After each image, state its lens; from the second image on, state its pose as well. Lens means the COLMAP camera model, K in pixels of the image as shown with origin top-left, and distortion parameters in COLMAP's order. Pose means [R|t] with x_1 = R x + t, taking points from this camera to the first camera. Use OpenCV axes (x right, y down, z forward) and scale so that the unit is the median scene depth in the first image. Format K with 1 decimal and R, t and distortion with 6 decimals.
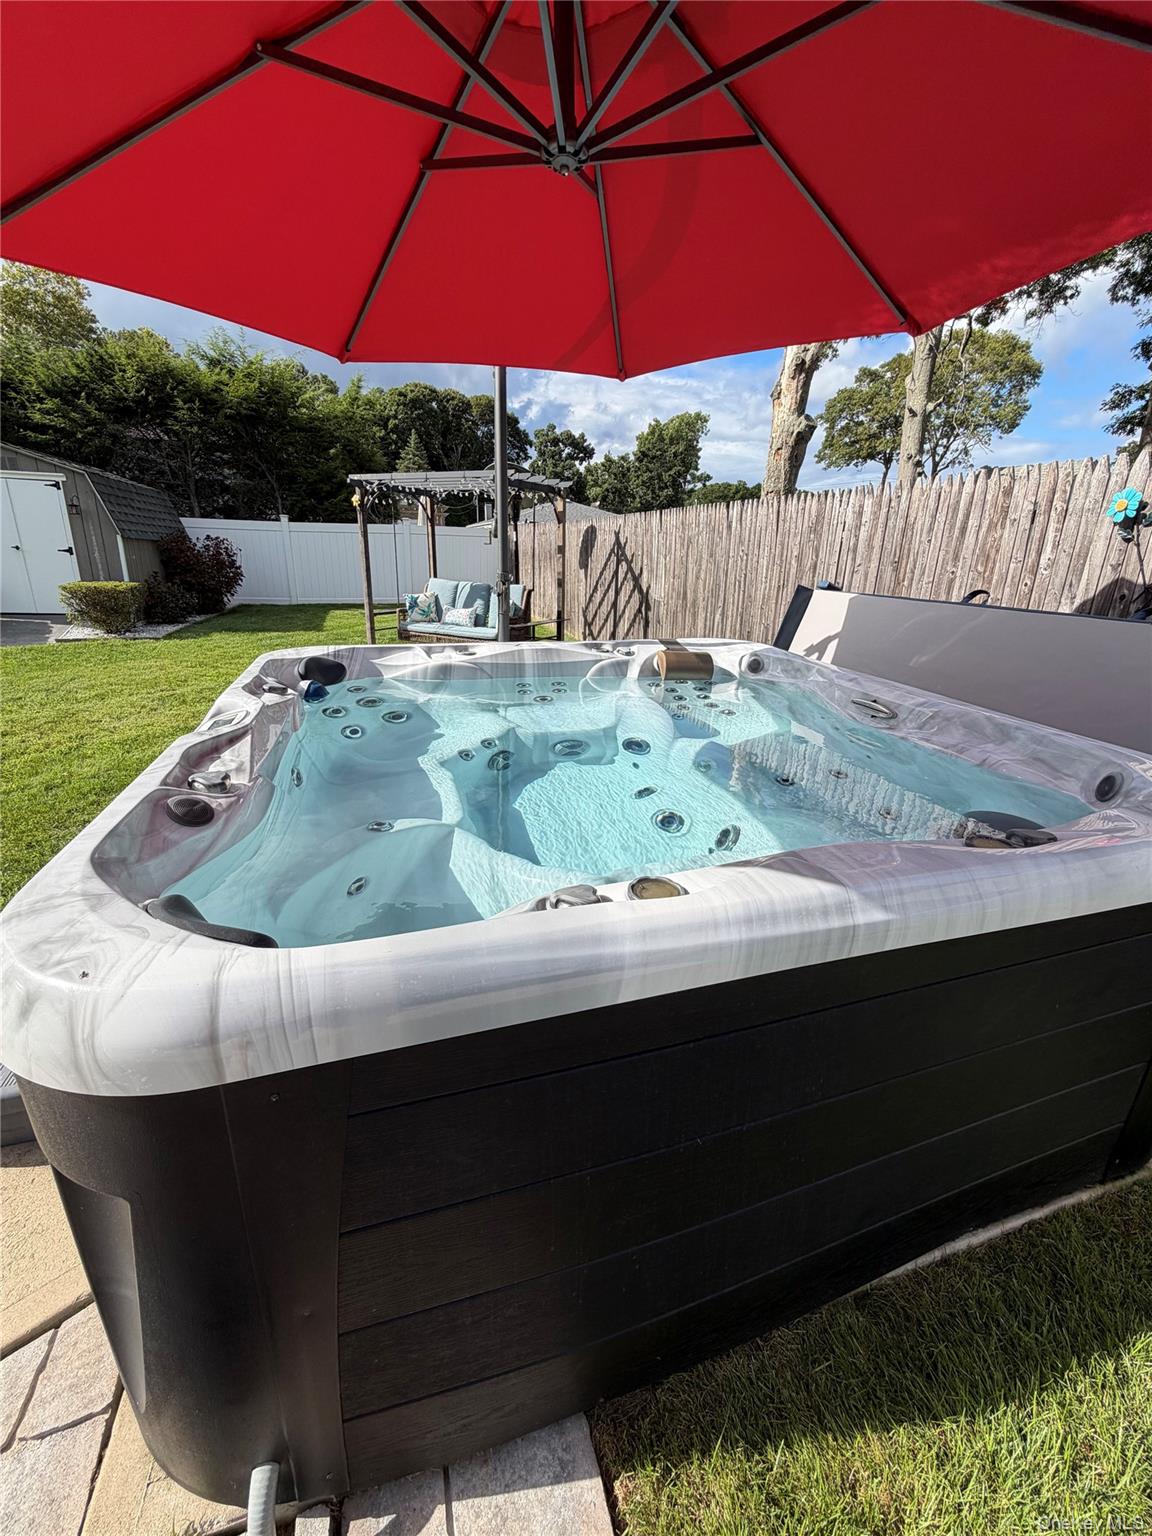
lens RADIAL K [[614.6, 0, 581.0], [0, 614.6, 765.1], [0, 0, 1]] dist [0.004292, 0.000204]
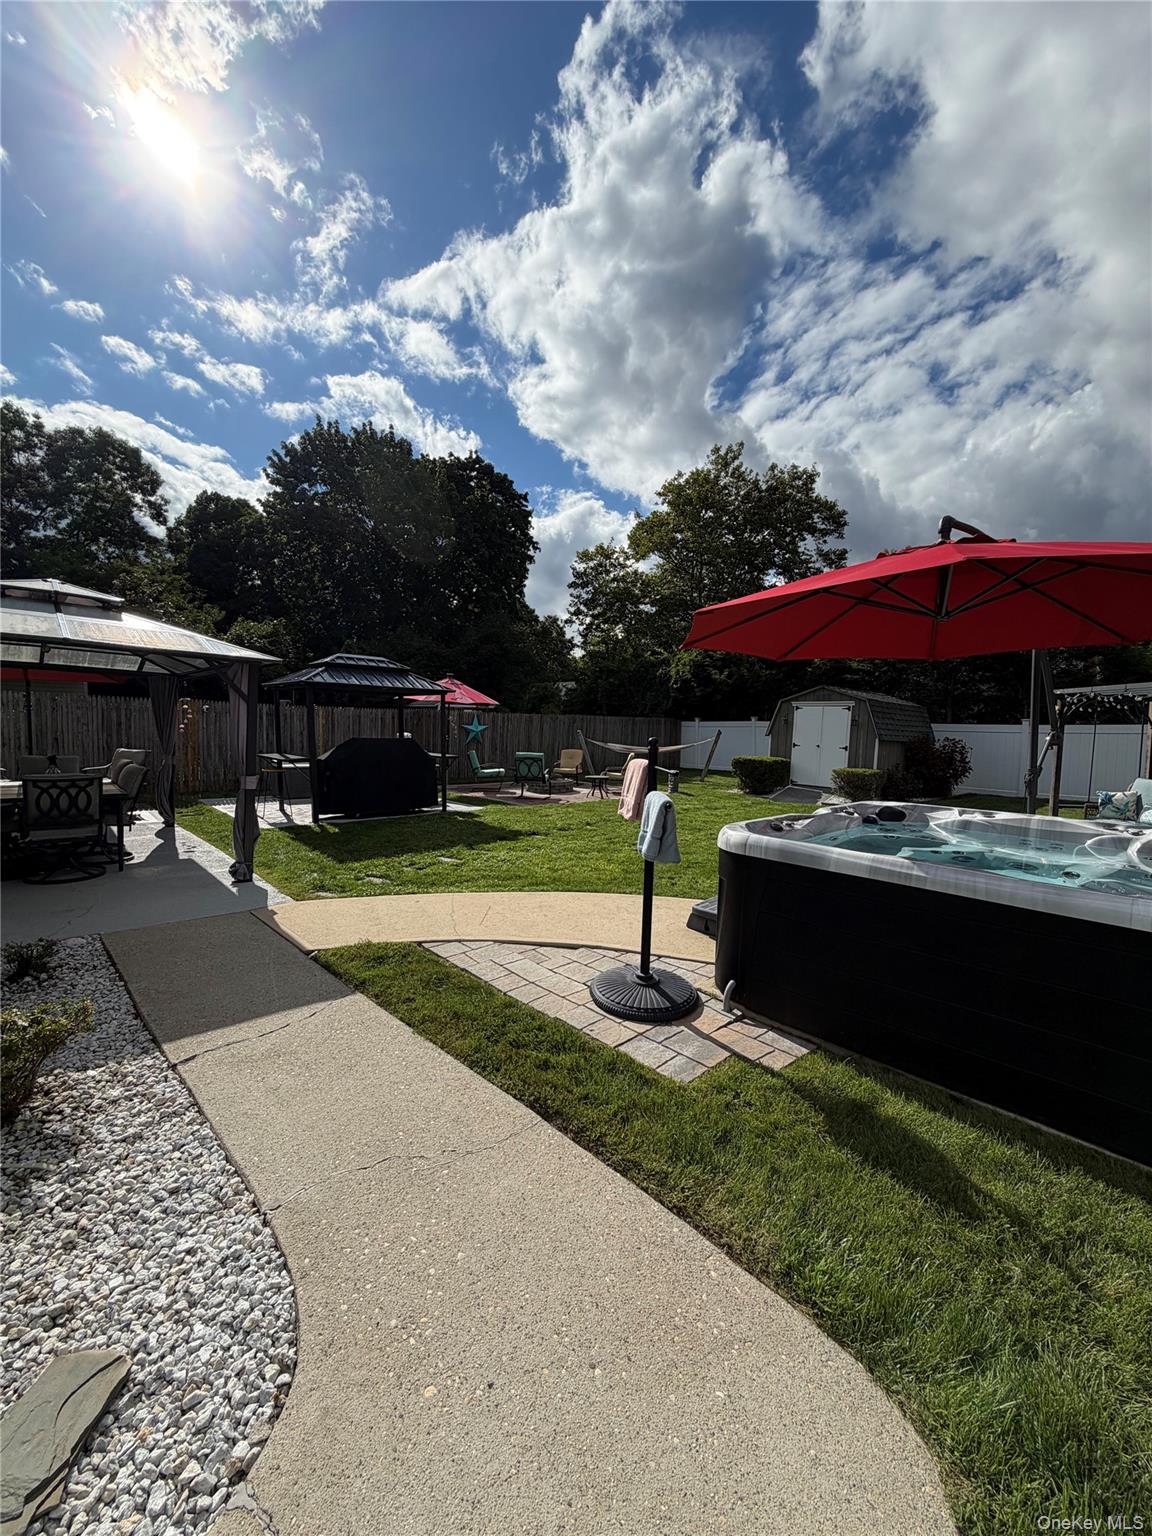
lens RADIAL K [[614.6, 0, 578.6], [0, 614.6, 766.0], [0, 0, 1]] dist [0.004292, 0.000204]
pose [[0.439896, 0.038321, -0.897231, 0.240807], [-0.305890, 0.945740, -0.109579, 0.058797], [0.844348, 0.322657, 0.427749, -0.183734]]
